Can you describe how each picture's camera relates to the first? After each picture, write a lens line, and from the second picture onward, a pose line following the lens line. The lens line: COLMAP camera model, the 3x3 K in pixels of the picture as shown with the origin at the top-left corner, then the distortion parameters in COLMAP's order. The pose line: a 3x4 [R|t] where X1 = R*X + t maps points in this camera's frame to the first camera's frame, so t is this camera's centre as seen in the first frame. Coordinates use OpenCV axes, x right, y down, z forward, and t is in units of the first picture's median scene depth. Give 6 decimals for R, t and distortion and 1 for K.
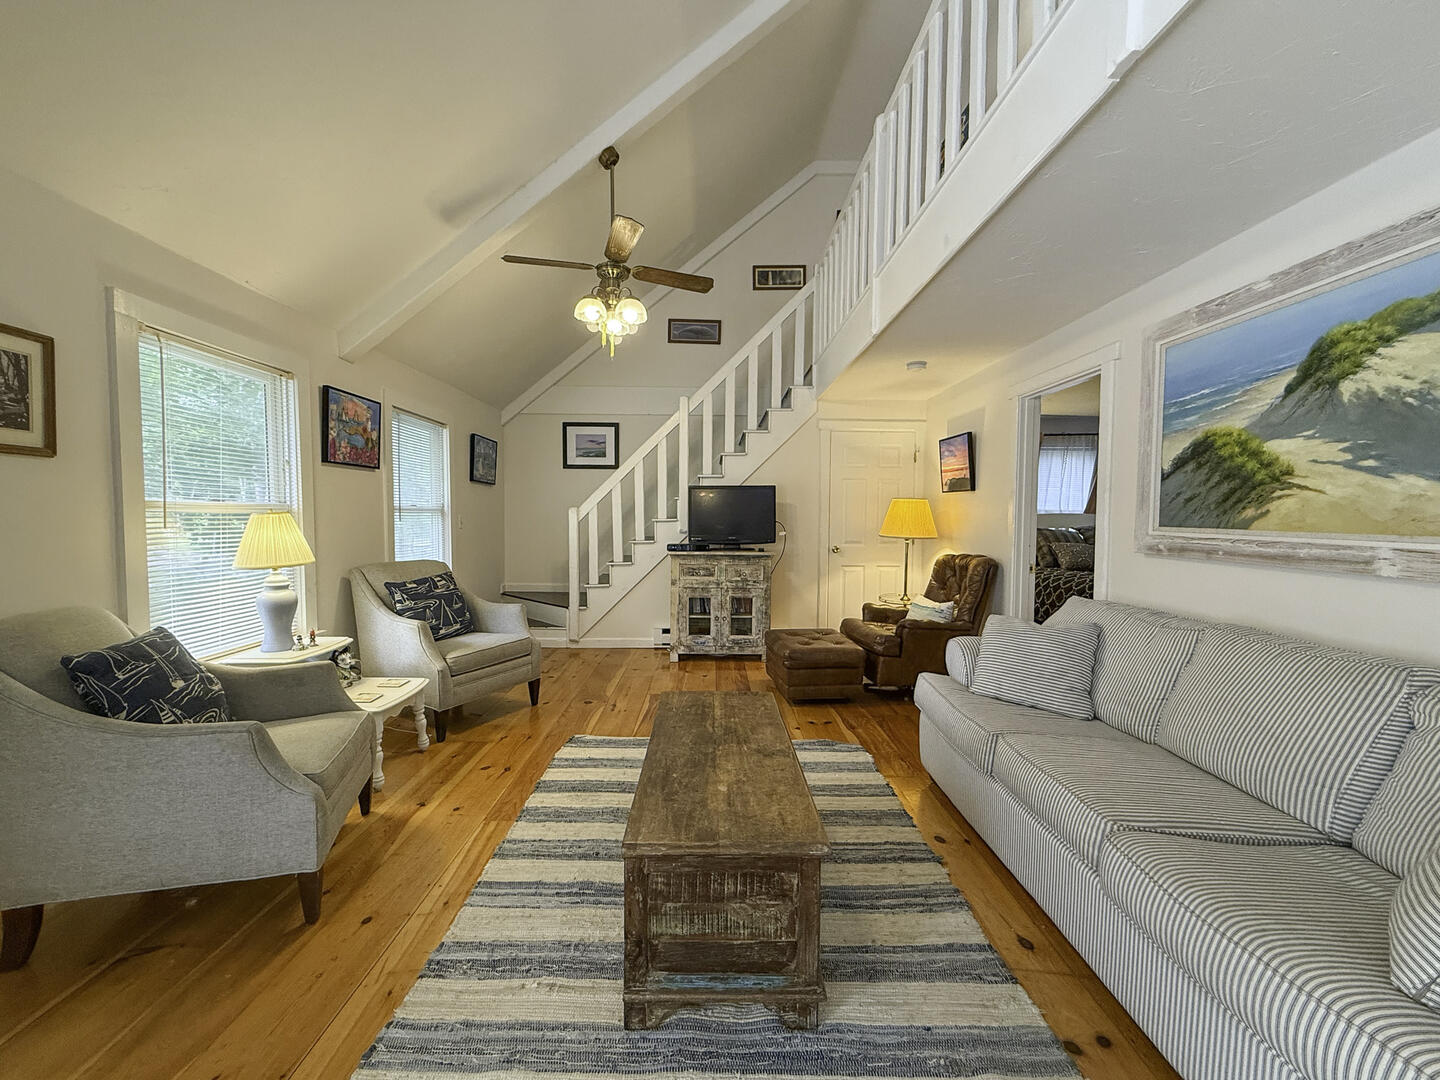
lens RADIAL K [[588.4, 0, 720.0], [0, 588.4, 540.0], [0, 0, 1]] dist [-0.000134, 0.000205]
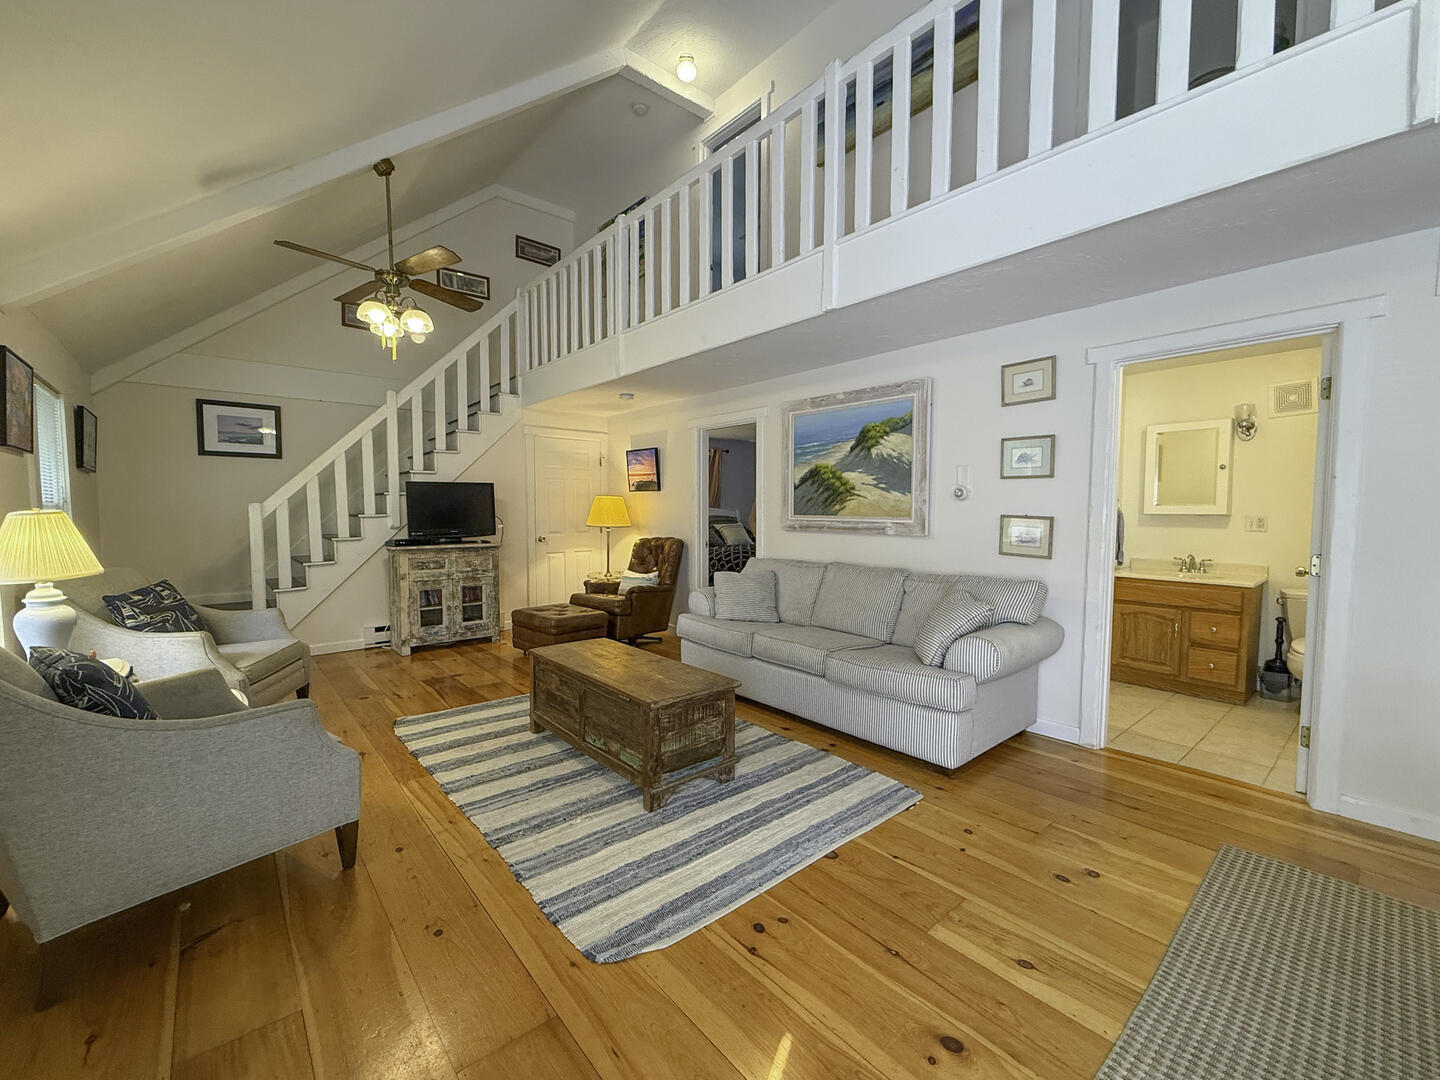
lens RADIAL K [[588.4, 0, 720.0], [0, 588.4, 540.0], [0, 0, 1]] dist [-0.000134, 0.000205]
pose [[0.766929, -0.040306, 0.640465, -0.465667], [0.032798, 0.999183, 0.023608, 0.003291], [-0.640893, 0.002900, 0.767625, -0.192109]]
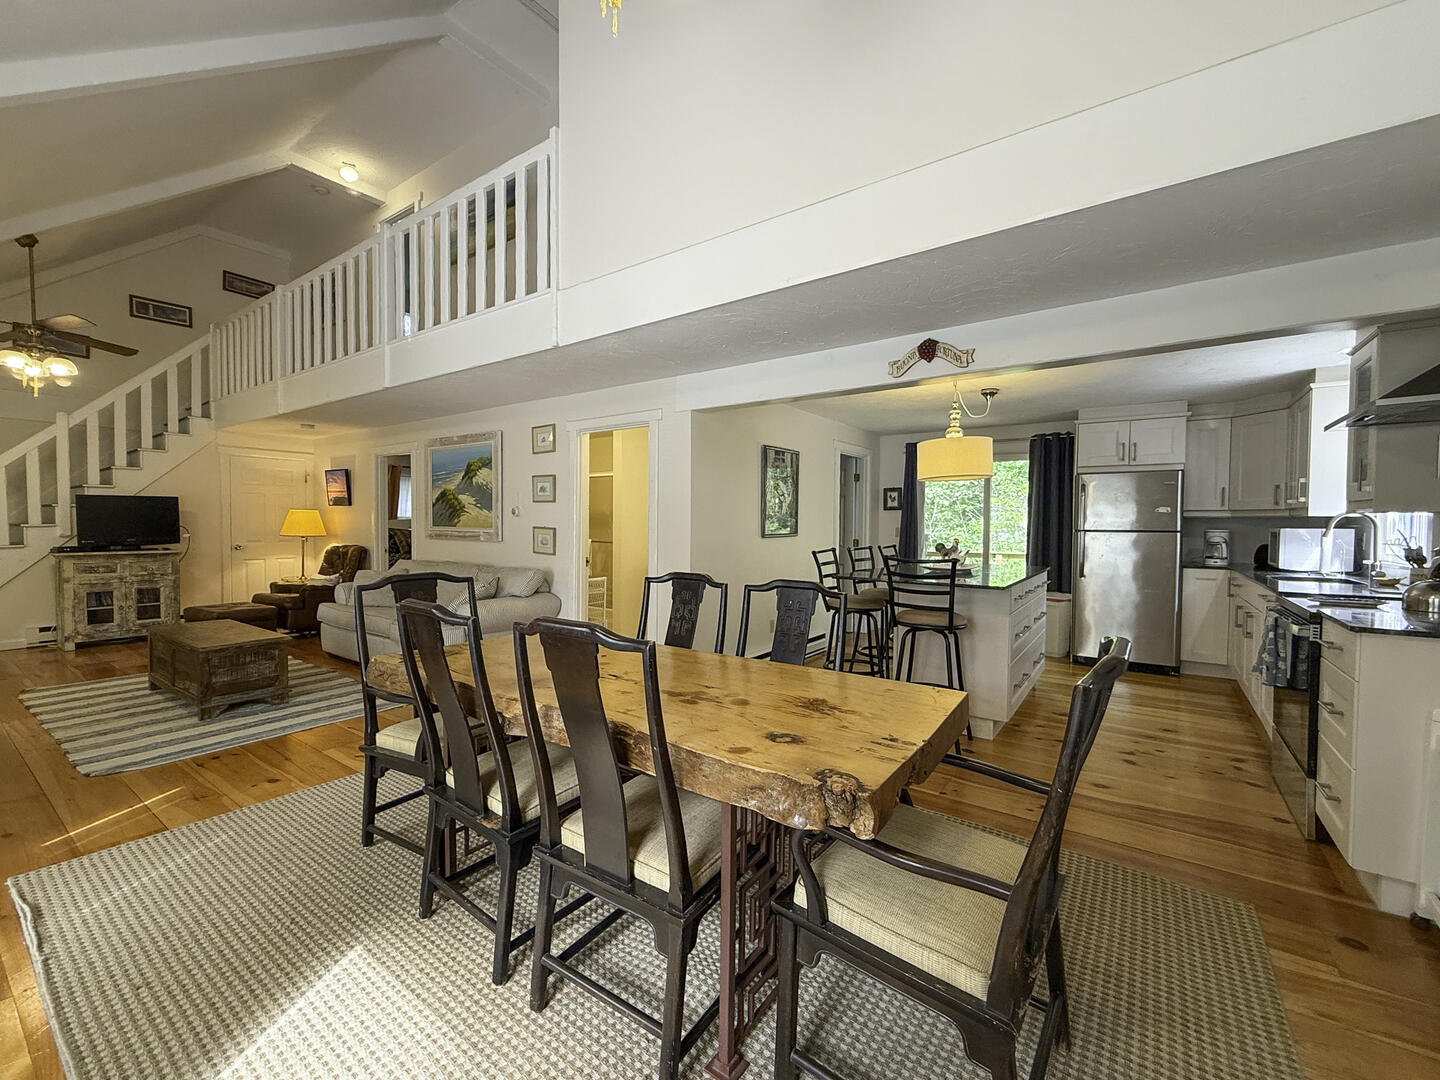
lens RADIAL K [[593.1, 0, 715.3], [0, 593.1, 539.6], [0, 0, 1]] dist [-0.006186, 0.003424]
pose [[0.589812, -0.026777, 0.807097, -0.394679], [0.032122, 0.999437, 0.009684, 0.034776], [-0.806902, 0.020214, 0.590340, -1.034968]]
